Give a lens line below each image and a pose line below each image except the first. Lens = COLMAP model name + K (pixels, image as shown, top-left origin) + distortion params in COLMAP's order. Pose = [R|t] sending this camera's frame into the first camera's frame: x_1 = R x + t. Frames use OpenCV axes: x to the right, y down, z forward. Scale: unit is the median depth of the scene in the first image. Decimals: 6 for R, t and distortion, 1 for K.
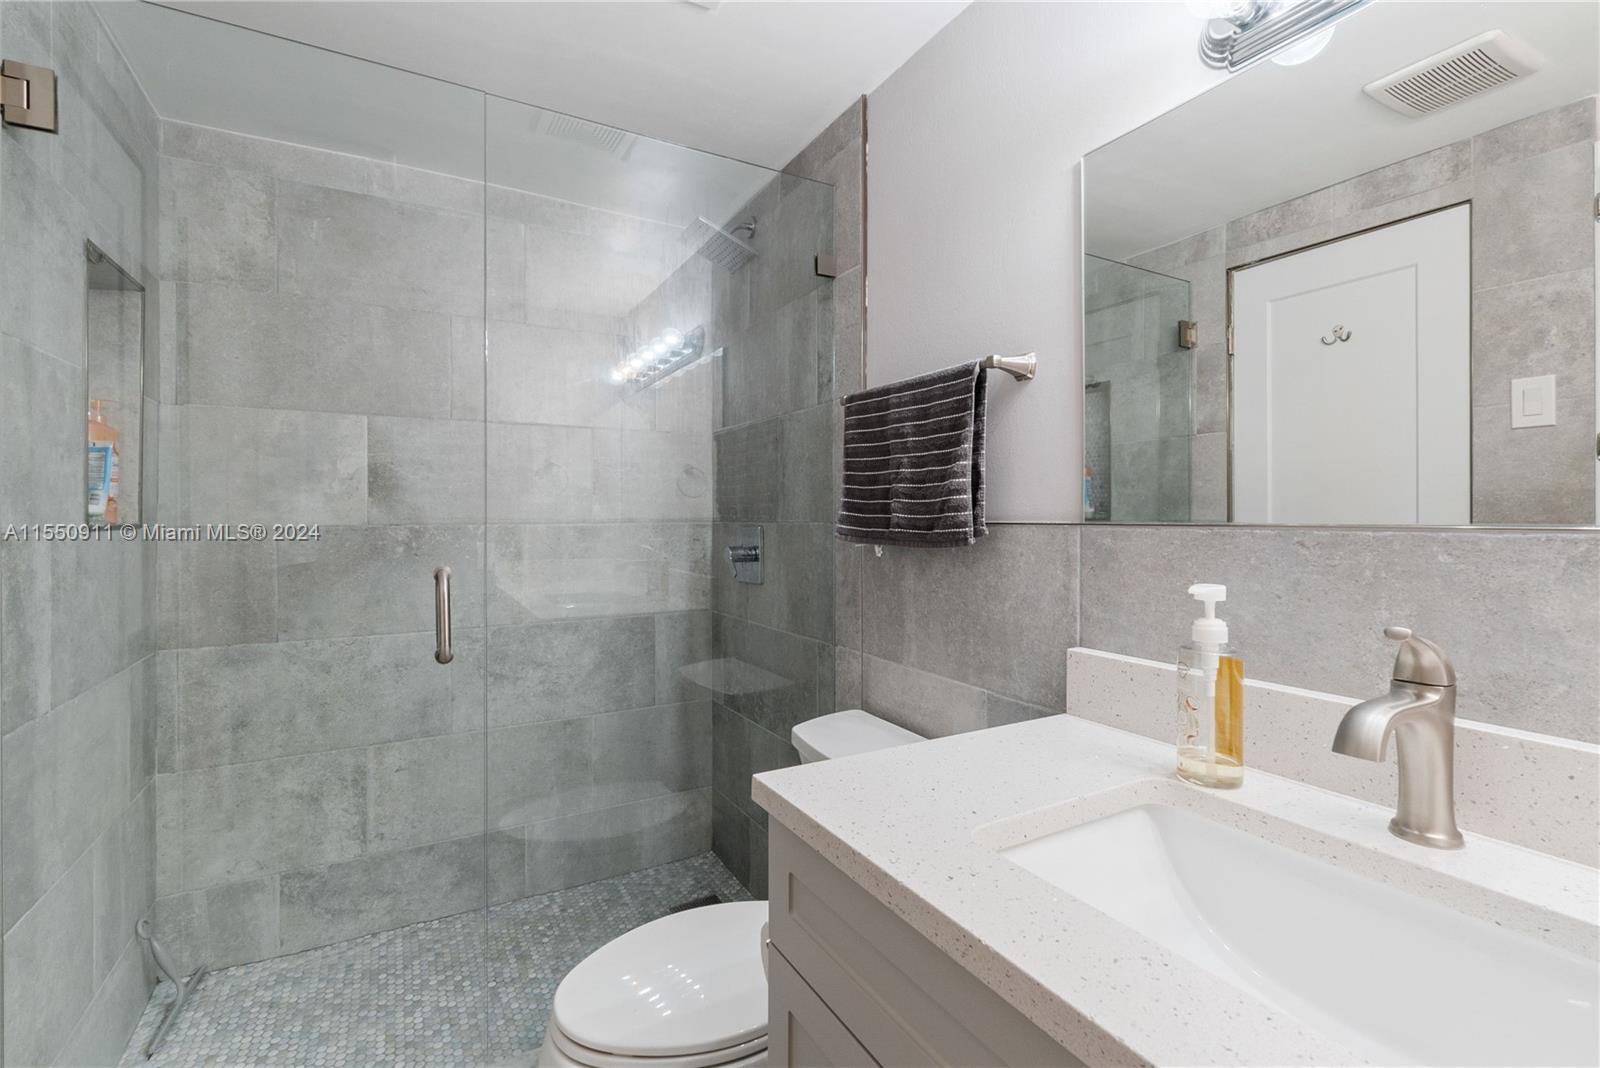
lens RADIAL K [[702.5, 0, 743.6], [0, 702.5, 519.4], [0, 0, 1]] dist [-0.000703, -0.001315]
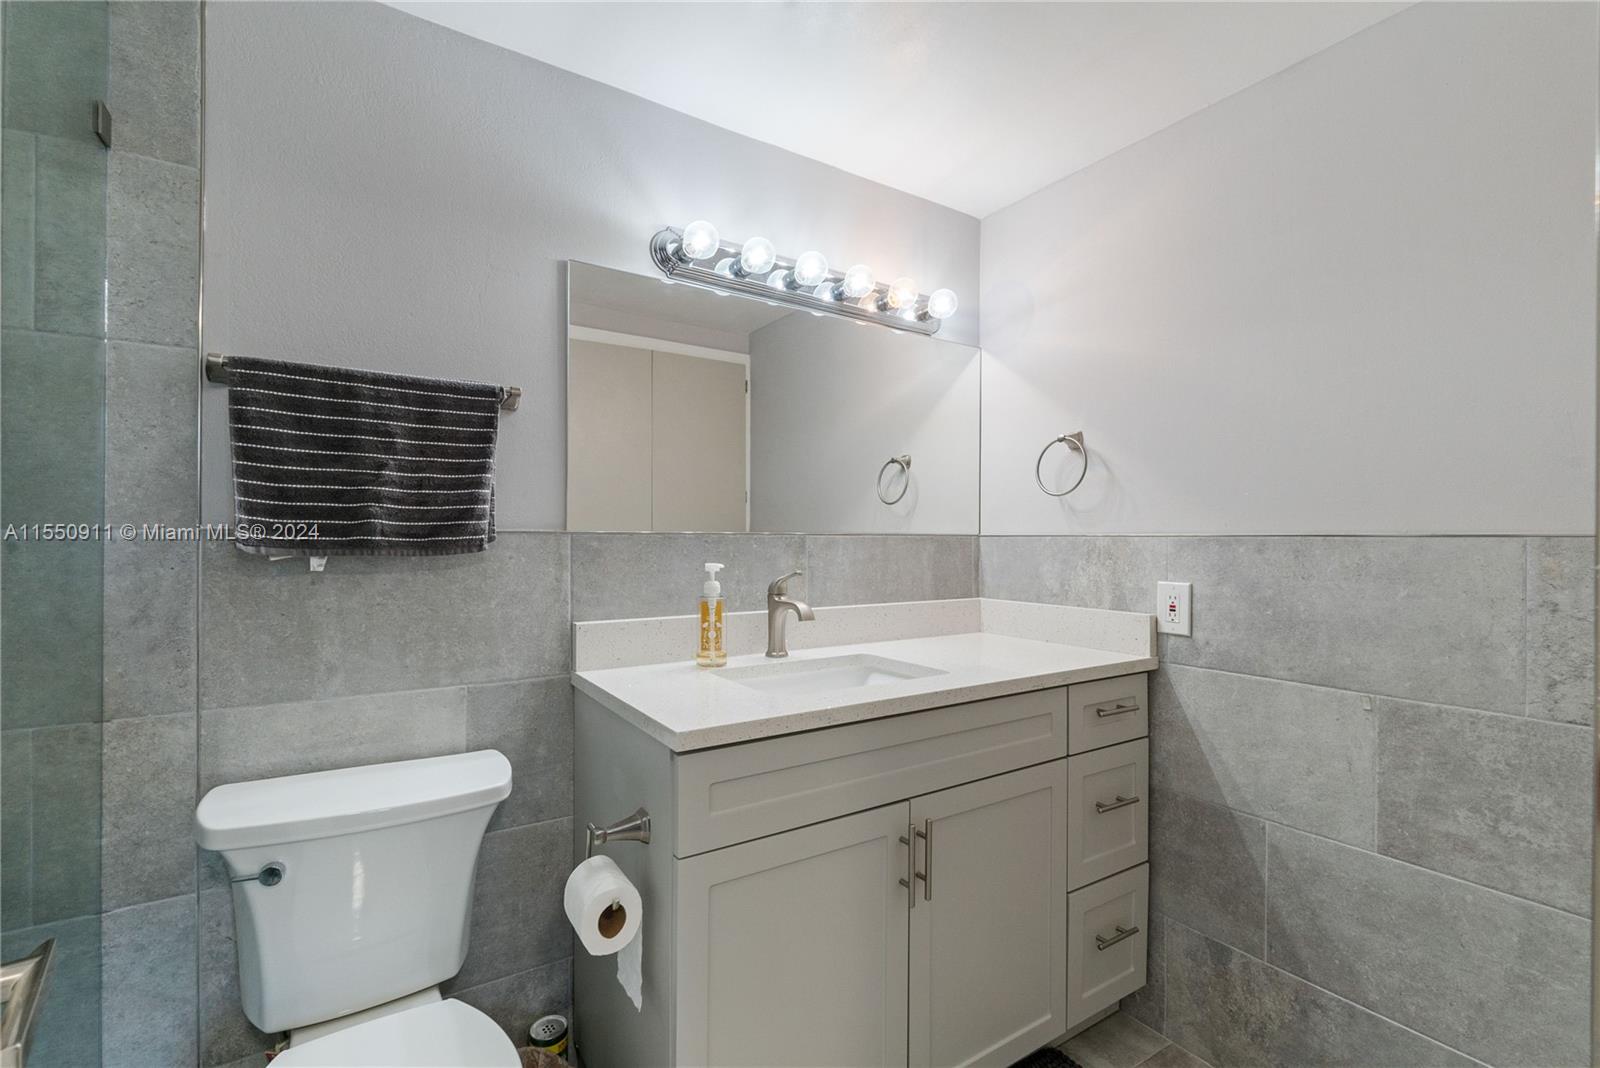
lens RADIAL K [[702.5, 0, 795.0], [0, 702.5, 535.0], [0, 0, 1]] dist [-0.000703, -0.001315]
pose [[-0.095683, 0.008320, 0.995377, -0.786288], [0.000474, 0.999965, -0.008313, 0.020869], [-0.995412, -0.000323, -0.095684, 0.601992]]
